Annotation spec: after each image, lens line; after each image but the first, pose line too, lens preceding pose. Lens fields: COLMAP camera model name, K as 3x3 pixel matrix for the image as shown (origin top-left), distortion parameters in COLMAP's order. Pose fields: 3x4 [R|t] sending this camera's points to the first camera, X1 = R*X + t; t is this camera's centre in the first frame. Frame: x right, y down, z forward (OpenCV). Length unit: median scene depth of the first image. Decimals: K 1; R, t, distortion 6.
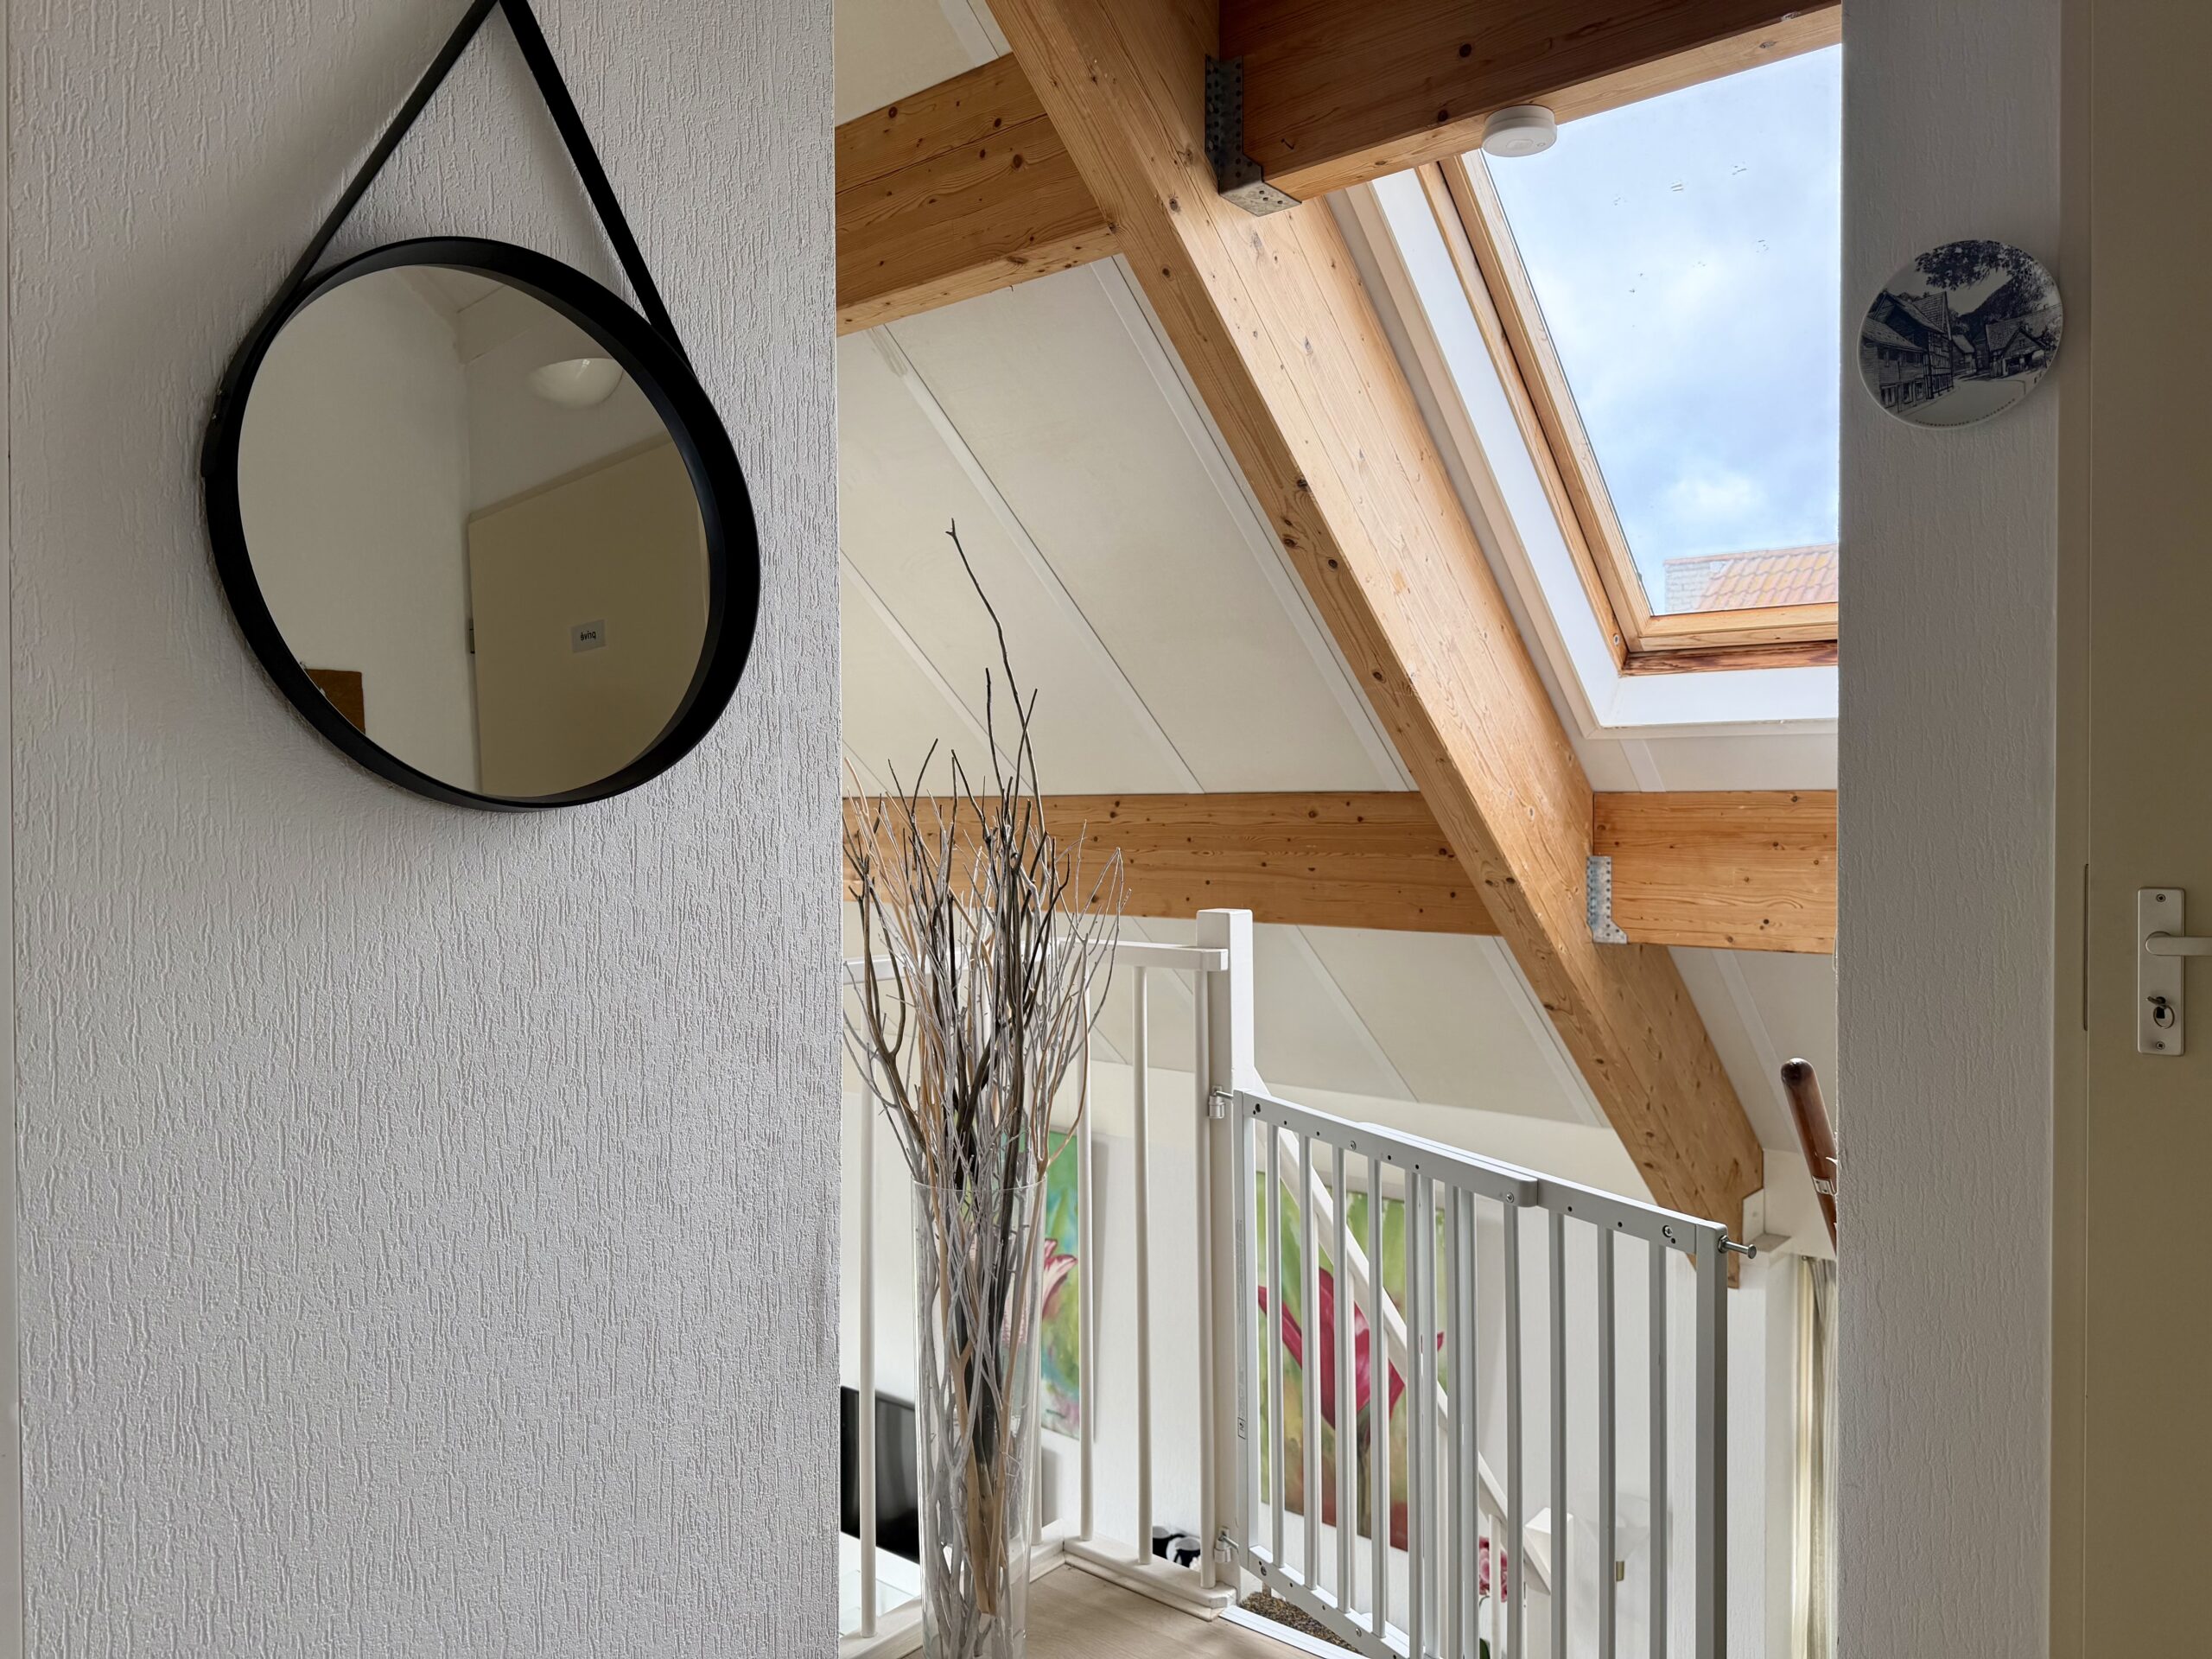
lens RADIAL K [[1560.7, 0, 1055.9], [0, 1560.7, 834.8], [0, 0, 1]] dist [0.037309, -0.038456]
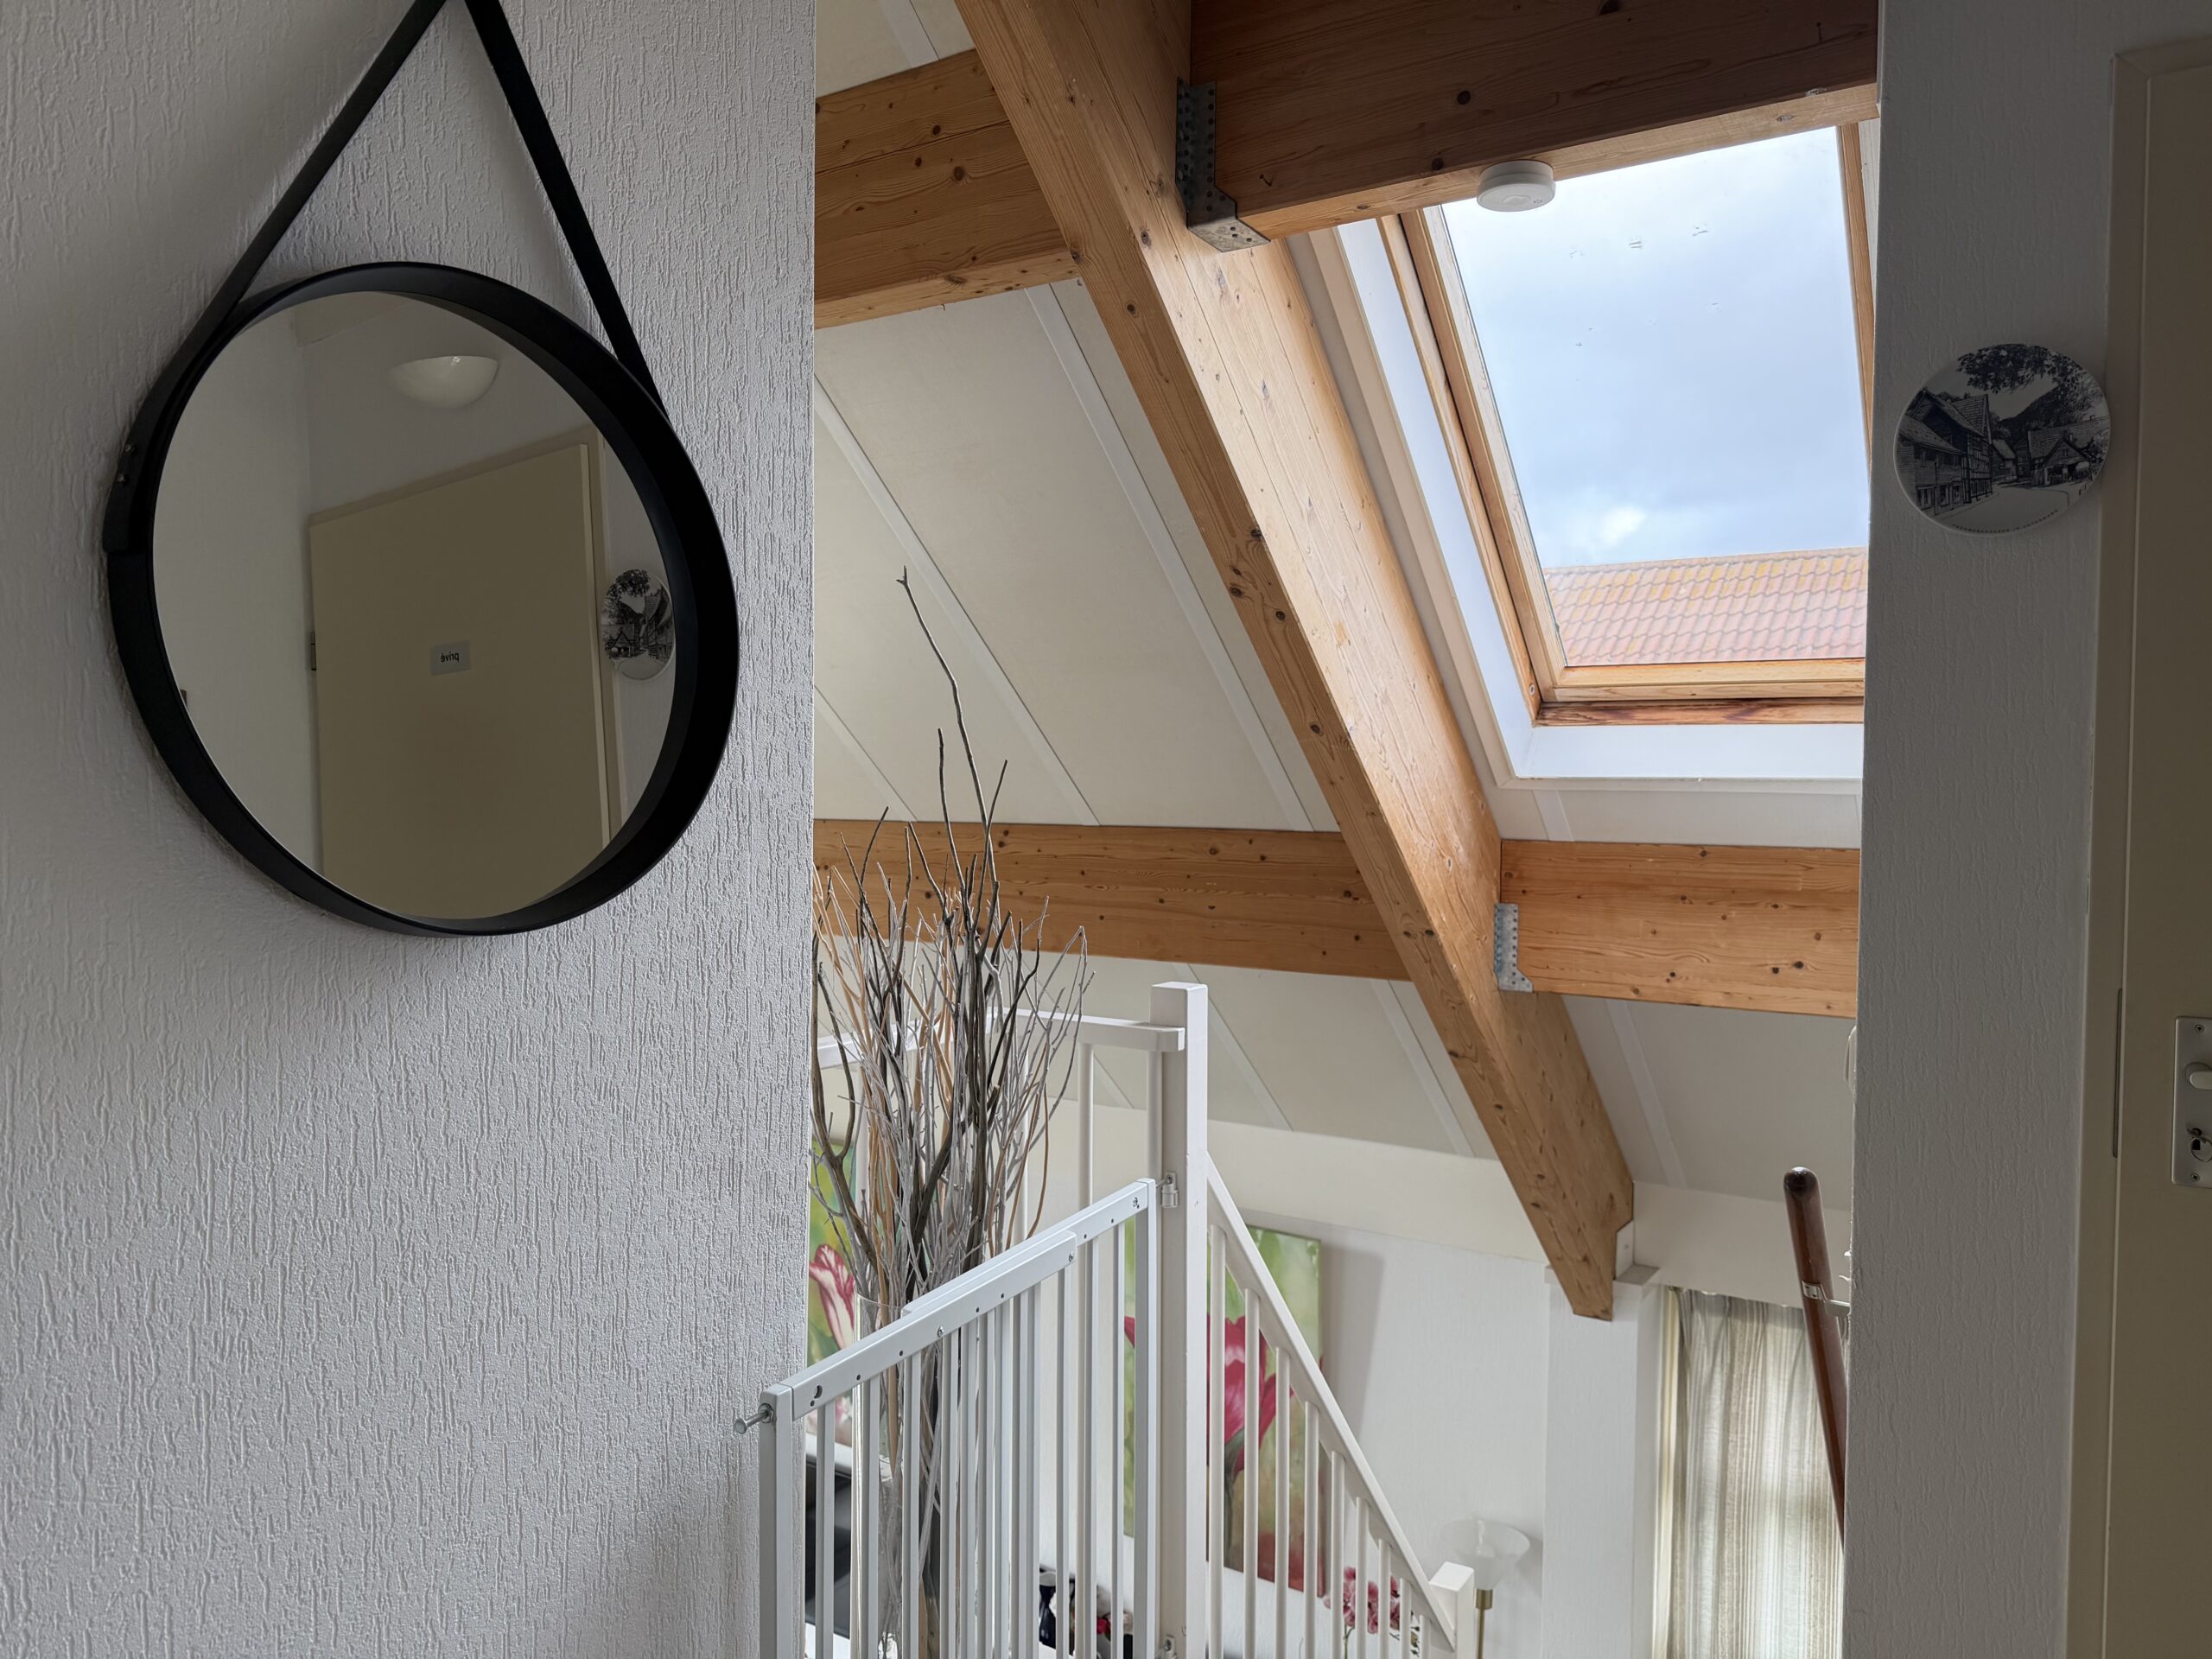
lens RADIAL K [[1560.7, 0, 1055.9], [0, 1560.7, 834.8], [0, 0, 1]] dist [0.037309, -0.038456]
pose [[0.992391, 0.011641, 0.122572, -0.089263], [-0.013071, 0.999856, 0.010868, -0.056299], [-0.122428, -0.012387, 0.992400, 0.076170]]
